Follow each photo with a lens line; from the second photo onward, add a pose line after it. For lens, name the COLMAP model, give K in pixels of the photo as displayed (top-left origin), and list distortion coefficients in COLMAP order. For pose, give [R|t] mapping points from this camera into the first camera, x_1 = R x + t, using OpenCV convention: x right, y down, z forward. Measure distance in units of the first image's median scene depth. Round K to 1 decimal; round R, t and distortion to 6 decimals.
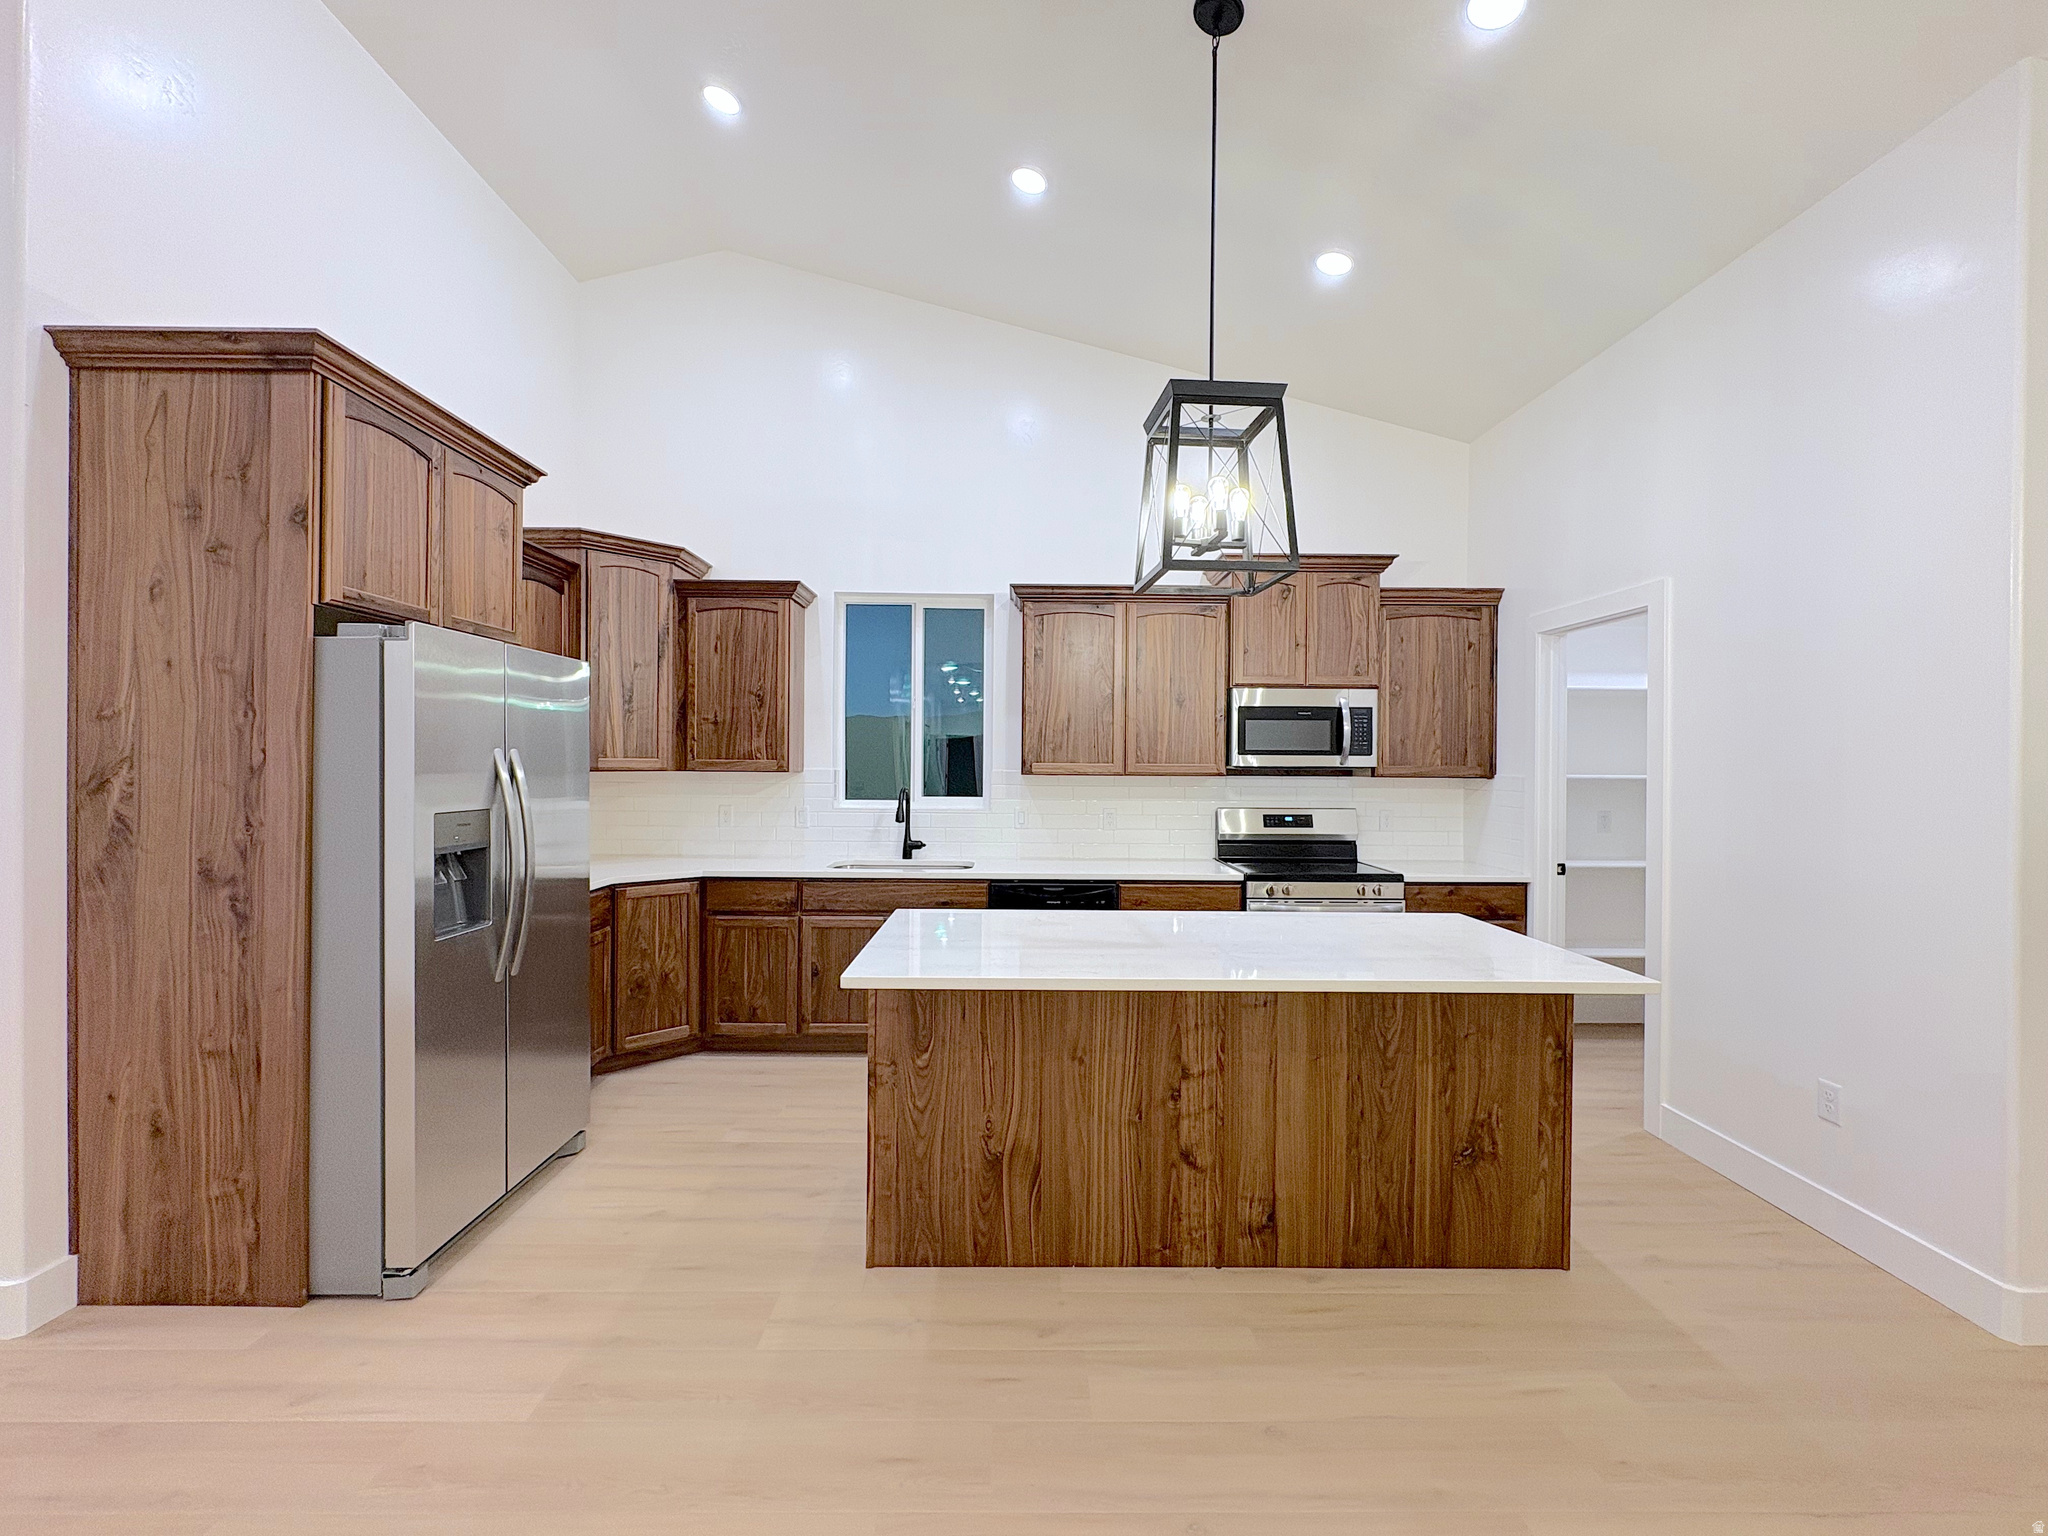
lens RADIAL K [[865.0, 0, 1024.0], [0, 865.0, 768.0], [0, 0, 1]] dist [0.000687, -0.000015]
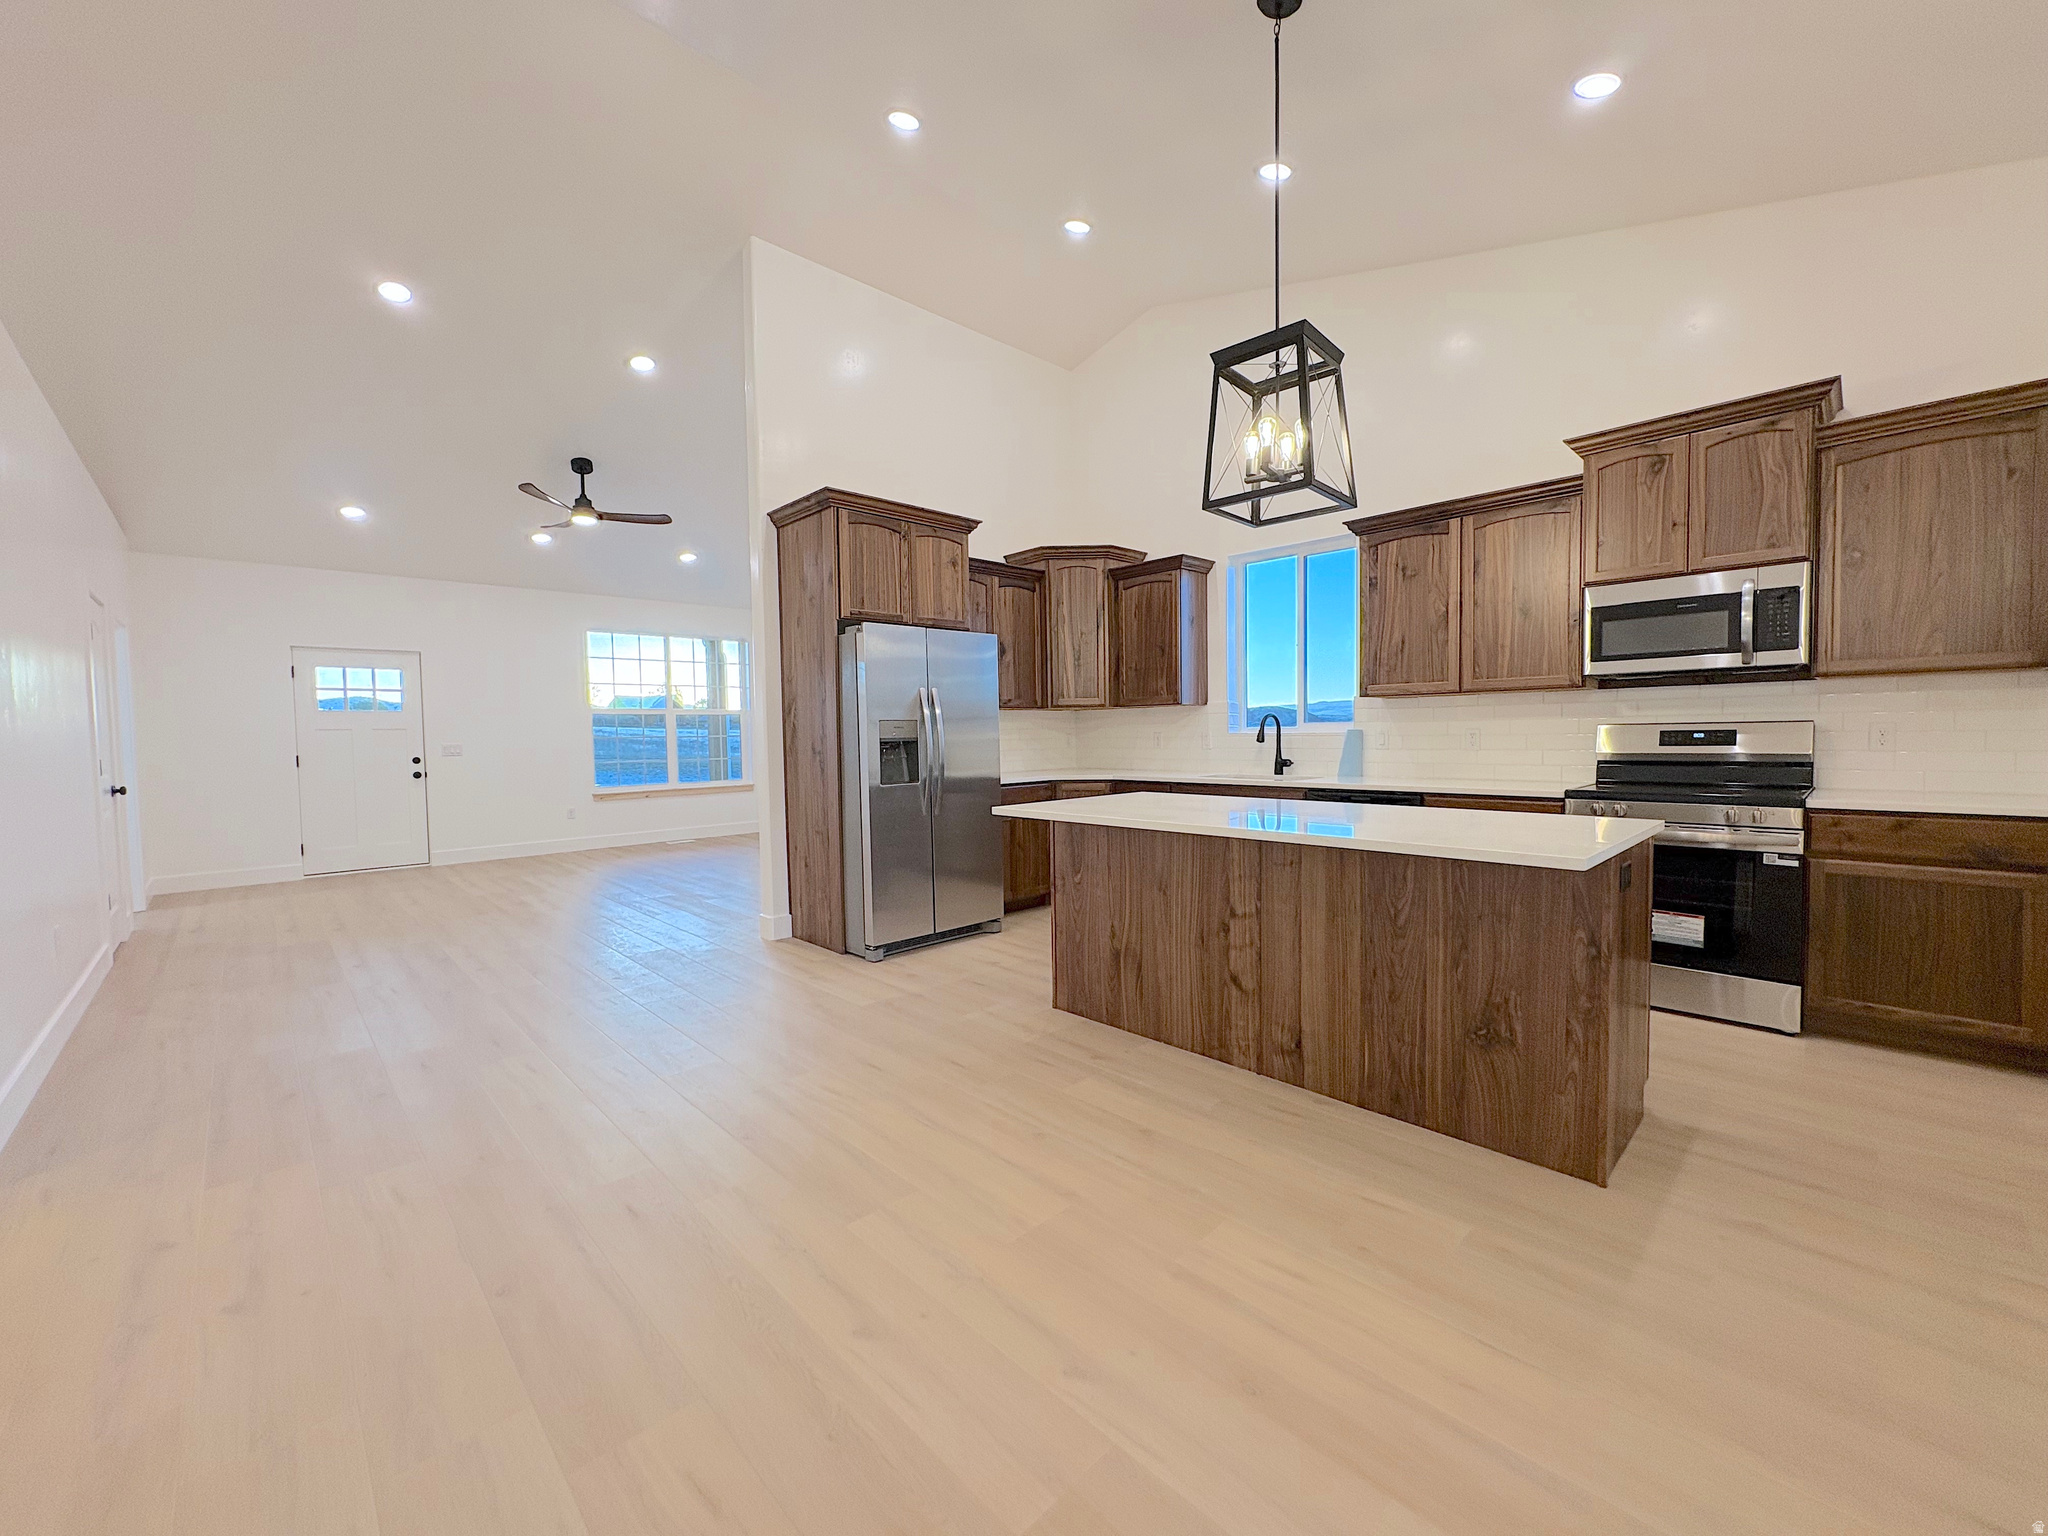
lens RADIAL K [[805.9, 0, 1024.0], [0, 805.9, 768.0], [0, 0, 1]] dist [0.000853, 0.000152]
pose [[0.686717, 0.013492, -0.726799, 0.820930], [0.019068, 0.999149, 0.036564, 0.095484], [0.726674, -0.038968, 0.685876, -0.008415]]
